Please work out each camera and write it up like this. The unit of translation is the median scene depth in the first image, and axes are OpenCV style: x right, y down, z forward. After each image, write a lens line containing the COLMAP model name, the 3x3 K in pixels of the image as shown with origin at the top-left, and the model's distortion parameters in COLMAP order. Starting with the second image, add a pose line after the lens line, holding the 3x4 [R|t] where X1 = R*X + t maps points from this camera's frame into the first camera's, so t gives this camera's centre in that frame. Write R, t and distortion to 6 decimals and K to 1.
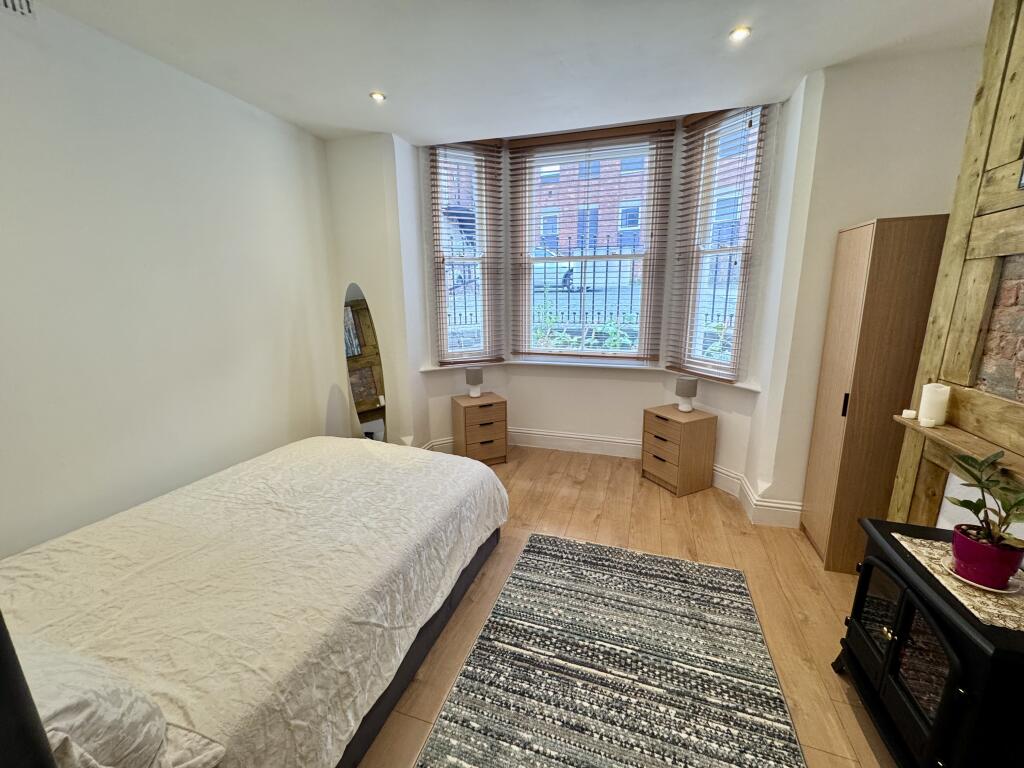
lens RADIAL K [[405.7, 0, 516.0], [0, 405.7, 384.5], [0, 0, 1]] dist [-0.003006, 0.000156]
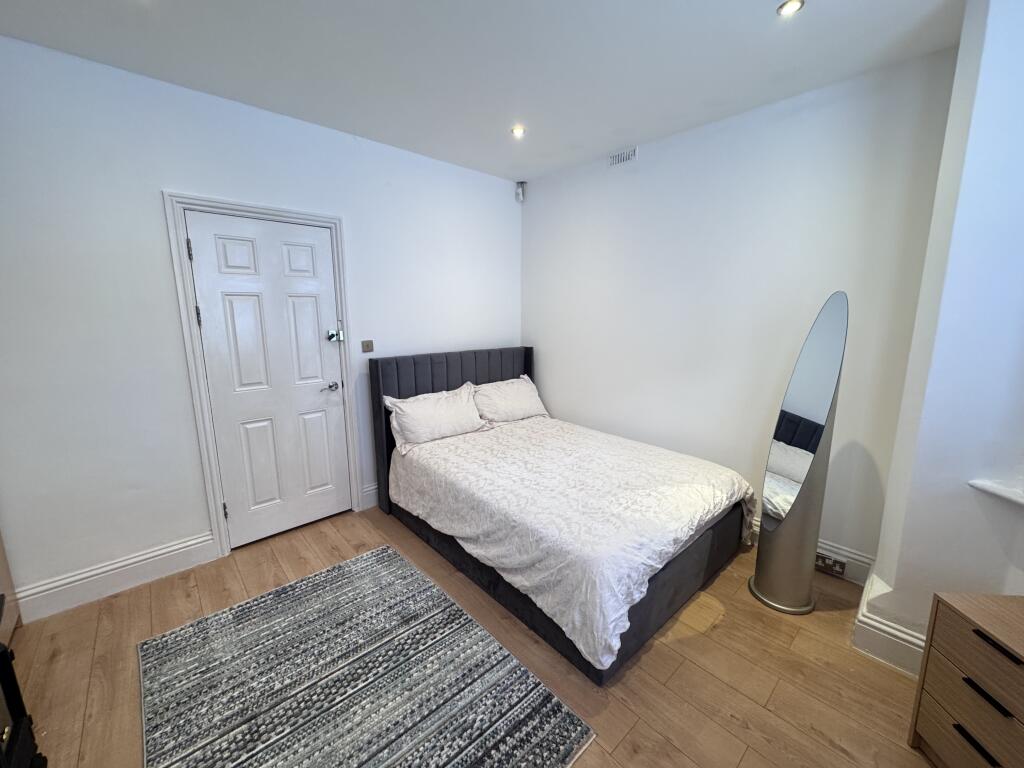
lens RADIAL K [[405.7, 0, 510.8], [0, 405.7, 383.2], [0, 0, 1]] dist [-0.003006, 0.000156]
pose [[-0.492377, 0.163739, -0.854842, 0.726691], [-0.182037, 0.941052, 0.285103, -0.335211], [0.851133, 0.295991, -0.433546, 1.462451]]
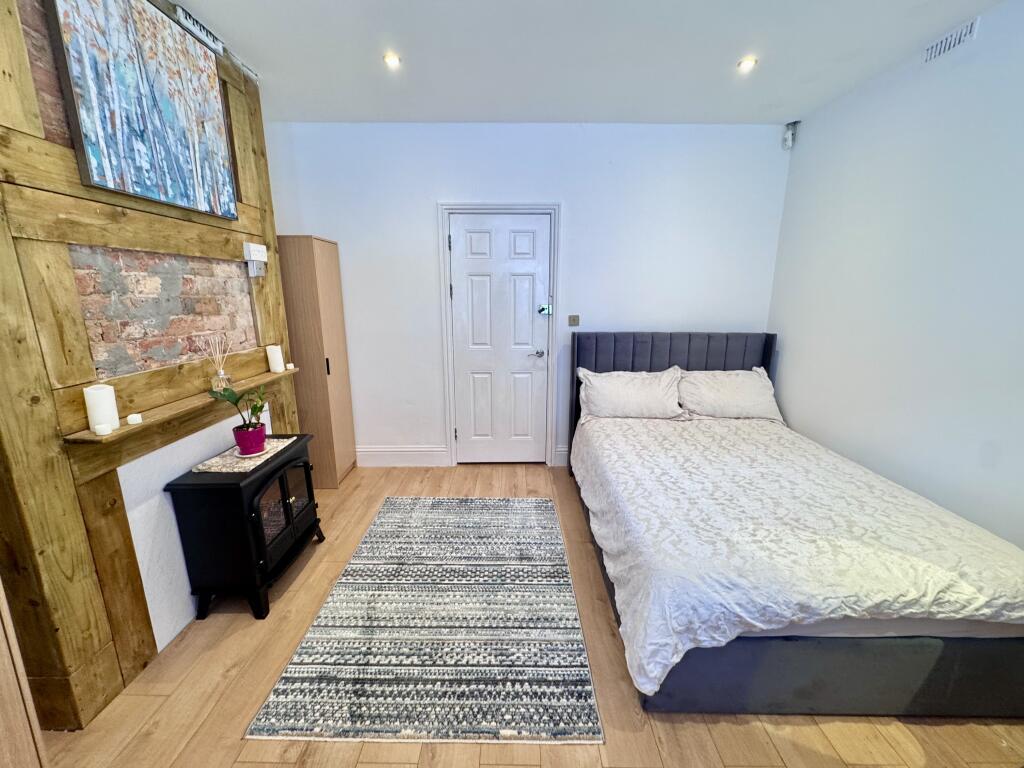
lens RADIAL K [[405.7, 0, 512.3], [0, 405.7, 383.0], [0, 0, 1]] dist [-0.003006, 0.000156]
pose [[-0.950178, 0.074956, -0.302562, 0.398858], [-0.060335, 0.908073, 0.414443, -0.378028], [0.305814, 0.412049, -0.858308, 1.785187]]
